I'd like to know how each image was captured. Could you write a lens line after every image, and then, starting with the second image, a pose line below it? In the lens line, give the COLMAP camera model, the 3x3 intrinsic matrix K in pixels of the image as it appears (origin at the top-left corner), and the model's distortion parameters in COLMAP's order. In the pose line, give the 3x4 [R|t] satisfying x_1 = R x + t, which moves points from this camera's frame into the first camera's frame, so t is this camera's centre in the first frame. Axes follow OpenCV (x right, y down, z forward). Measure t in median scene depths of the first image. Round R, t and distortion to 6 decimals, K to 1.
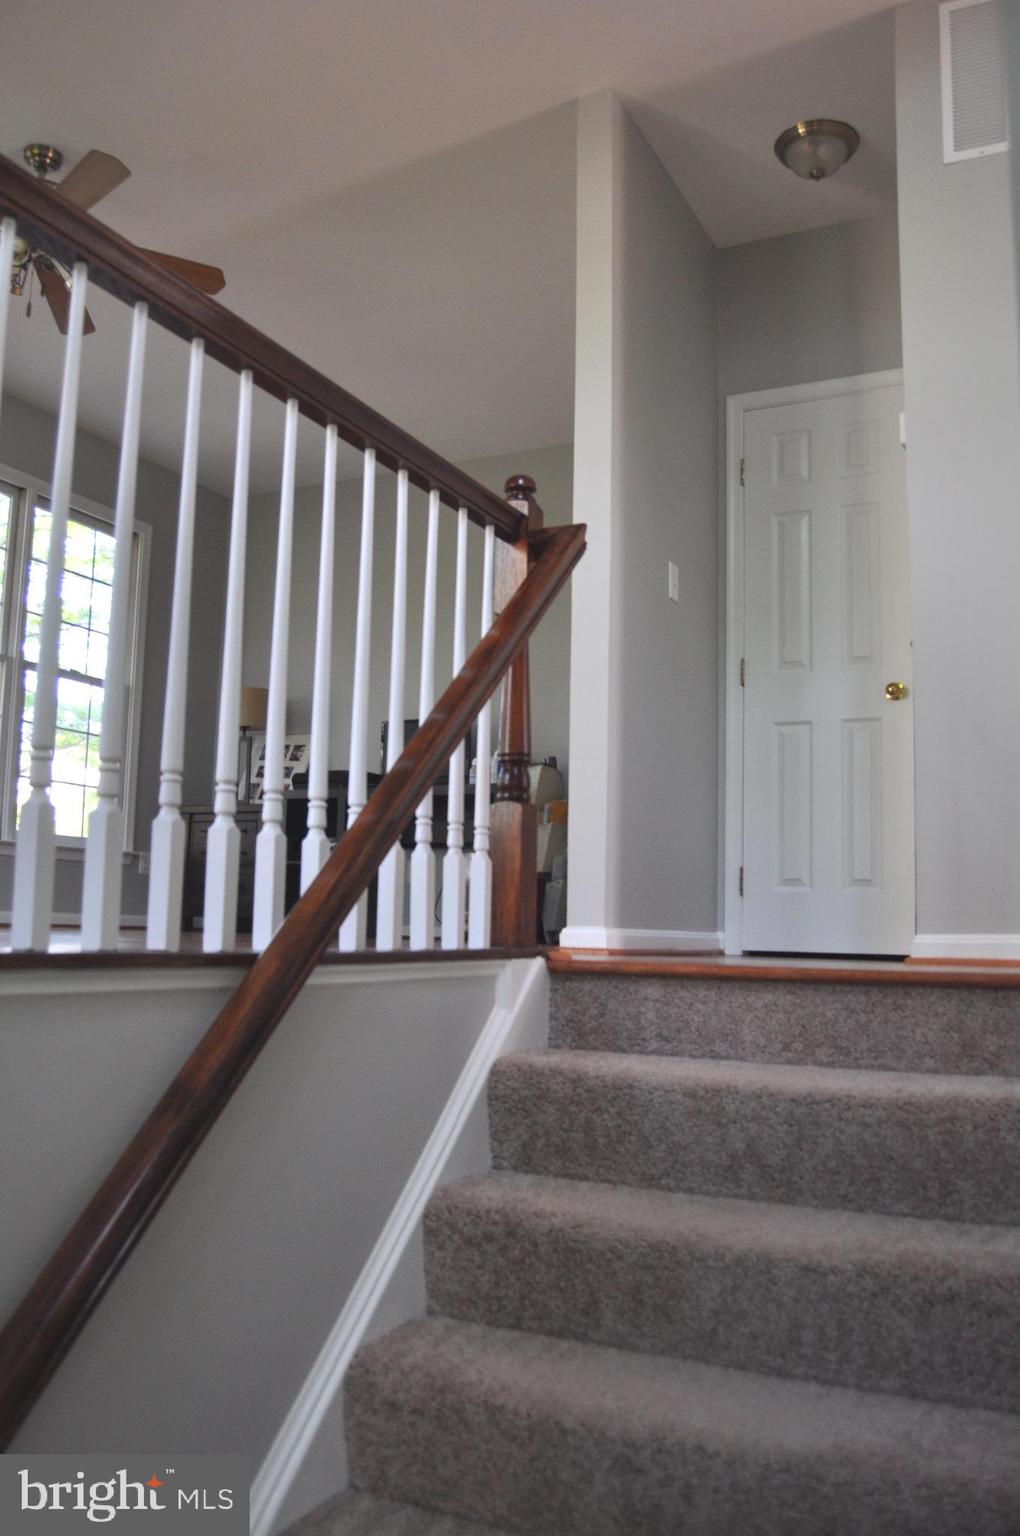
lens RADIAL K [[1257.1, 0, 512.2], [0, 1257.1, 769.6], [0, 0, 1]] dist [-0.090453, 0.030818]
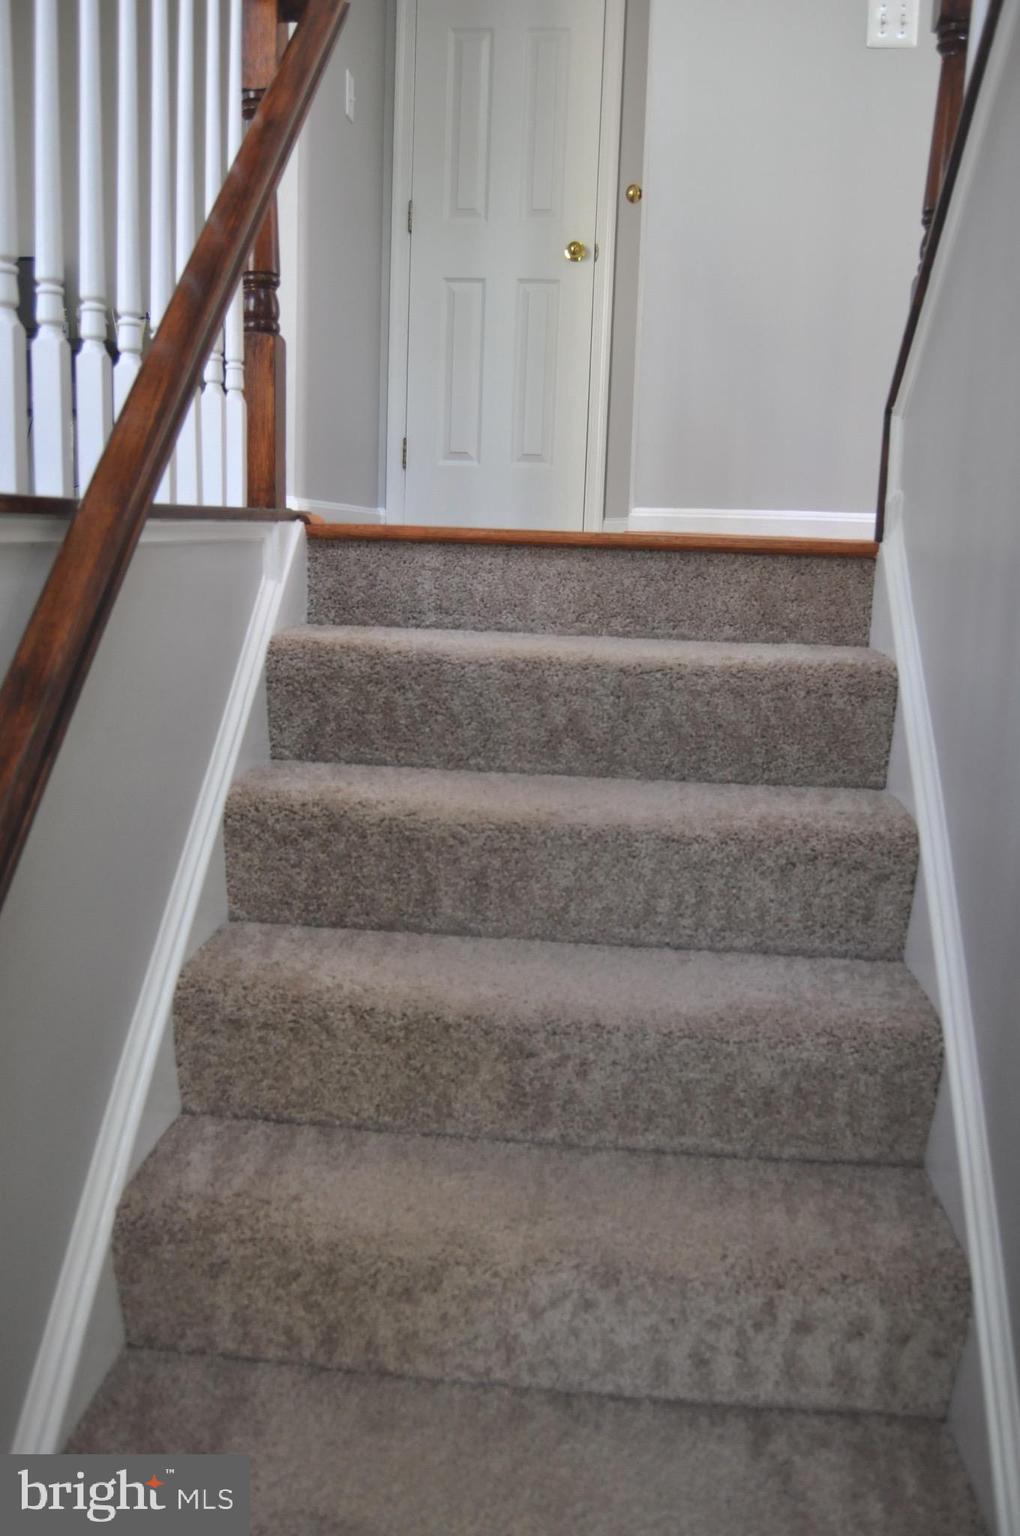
lens RADIAL K [[1257.1, 0, 507.6], [0, 1257.1, 772.5], [0, 0, 1]] dist [-0.090453, 0.030818]
pose [[0.933594, -0.062182, 0.352897, -0.202986], [-0.053814, 0.949329, 0.309642, 0.051643], [-0.354269, -0.308071, 0.882942, 0.175090]]
